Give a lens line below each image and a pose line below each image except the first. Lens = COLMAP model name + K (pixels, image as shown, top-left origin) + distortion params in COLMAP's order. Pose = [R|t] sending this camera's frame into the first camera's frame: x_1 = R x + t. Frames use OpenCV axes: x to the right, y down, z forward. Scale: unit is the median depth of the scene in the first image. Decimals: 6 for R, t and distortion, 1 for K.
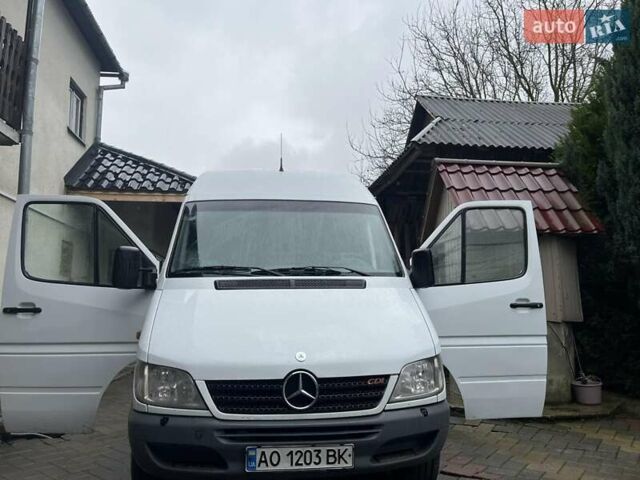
lens RADIAL K [[486.2, 0, 315.9], [0, 486.2, 231.8], [0, 0, 1]] dist [0.071212, -0.101367]
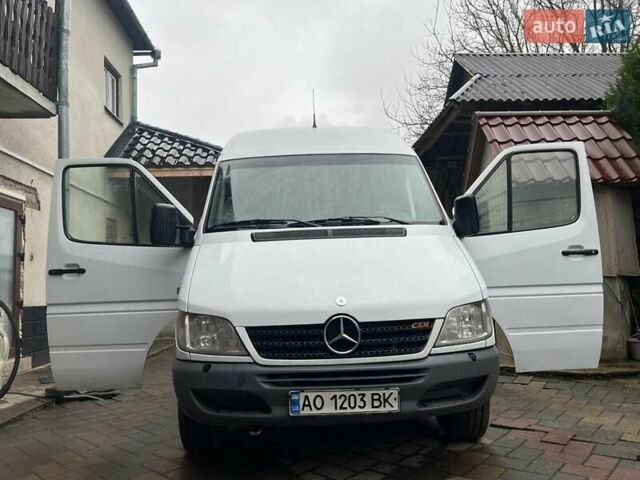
lens RADIAL K [[486.2, 0, 315.9], [0, 486.2, 231.8], [0, 0, 1]] dist [0.071212, -0.101367]
pose [[0.996265, -0.036710, -0.078158, 0.000185], [0.040159, 0.998267, 0.043025, 0.037608], [0.076443, -0.046003, 0.996012, 0.019020]]
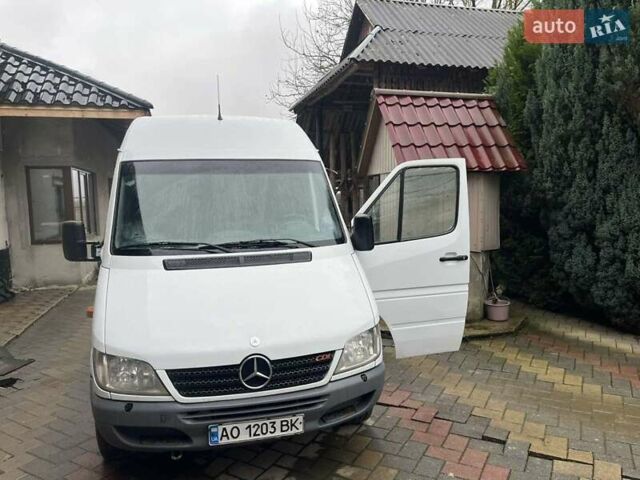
lens RADIAL K [[487.5, 0, 316.6], [0, 487.5, 238.9], [0, 0, 1]] dist [0.068041, -0.101624]
pose [[0.990194, -0.027010, 0.137066, -0.019520], [-0.006123, 0.971799, 0.235733, -0.114375], [-0.139568, -0.234261, 0.962103, -0.004528]]
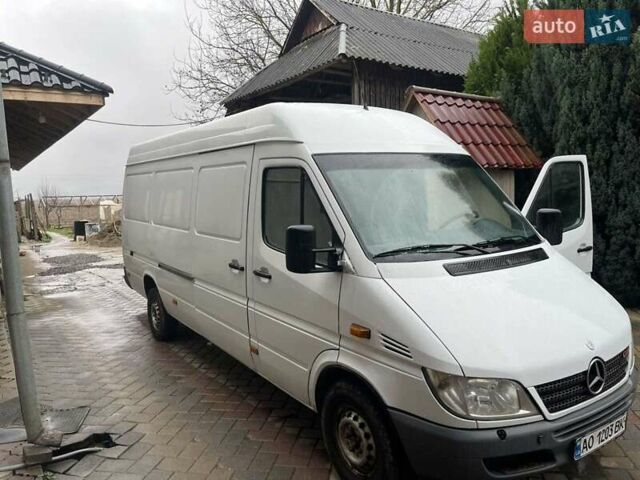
lens RADIAL K [[484.7, 0, 317.7], [0, 484.7, 239.5], [0, 0, 1]] dist [0.081547, -0.119389]
pose [[0.888775, -0.068055, 0.453264, -0.508703], [-0.042979, 0.972184, 0.230242, -0.087805], [-0.456325, -0.224114, 0.861127, 0.218145]]
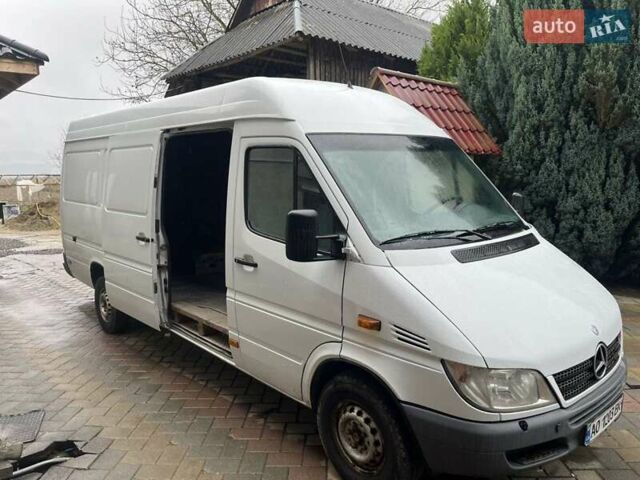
lens RADIAL K [[484.9, 0, 316.5], [0, 484.9, 234.7], [0, 0, 1]] dist [0.075853, -0.107784]
pose [[0.820088, -0.081318, 0.566430, -0.555489], [-0.074070, 0.966439, 0.245985, -0.076746], [-0.567423, -0.243685, 0.786542, 0.292509]]
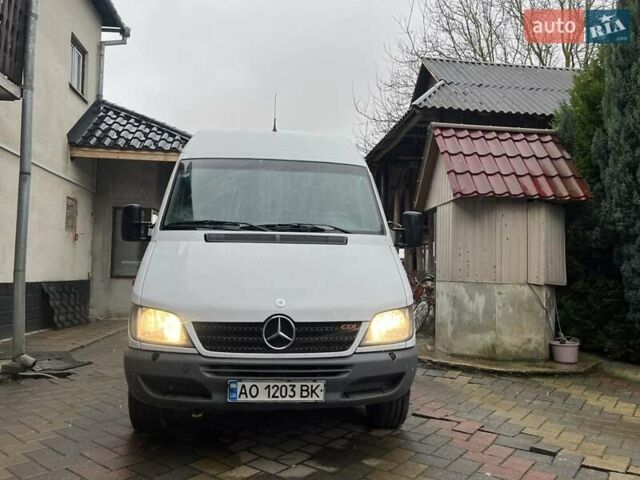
lens RADIAL K [[485.3, 0, 315.1], [0, 485.3, 240.2], [0, 0, 1]] dist [0.075959, -0.107960]
pose [[0.999635, 0.023869, -0.012679, 0.029451], [-0.022640, 0.995728, 0.089519, 0.008293], [0.014762, -0.089199, 0.995904, -0.035373]]
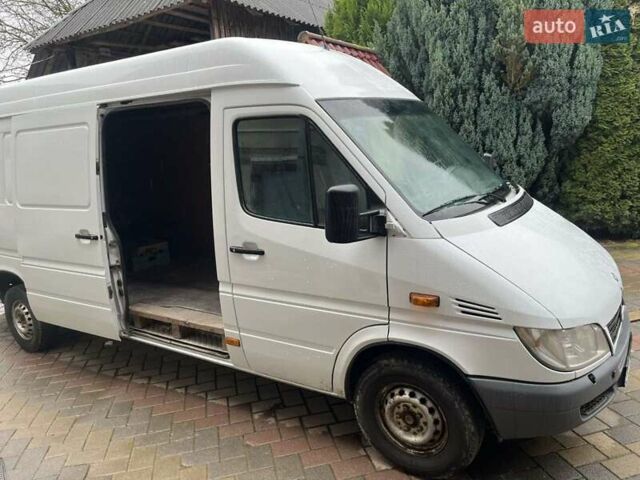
lens RADIAL K [[484.9, 0, 316.5], [0, 484.9, 234.7], [0, 0, 1]] dist [0.075853, -0.107784]
pose [[0.641070, -0.187899, 0.744126, -0.642641], [-0.046017, 0.958412, 0.281652, -0.057431], [-0.766102, -0.214801, 0.605763, 0.446535]]
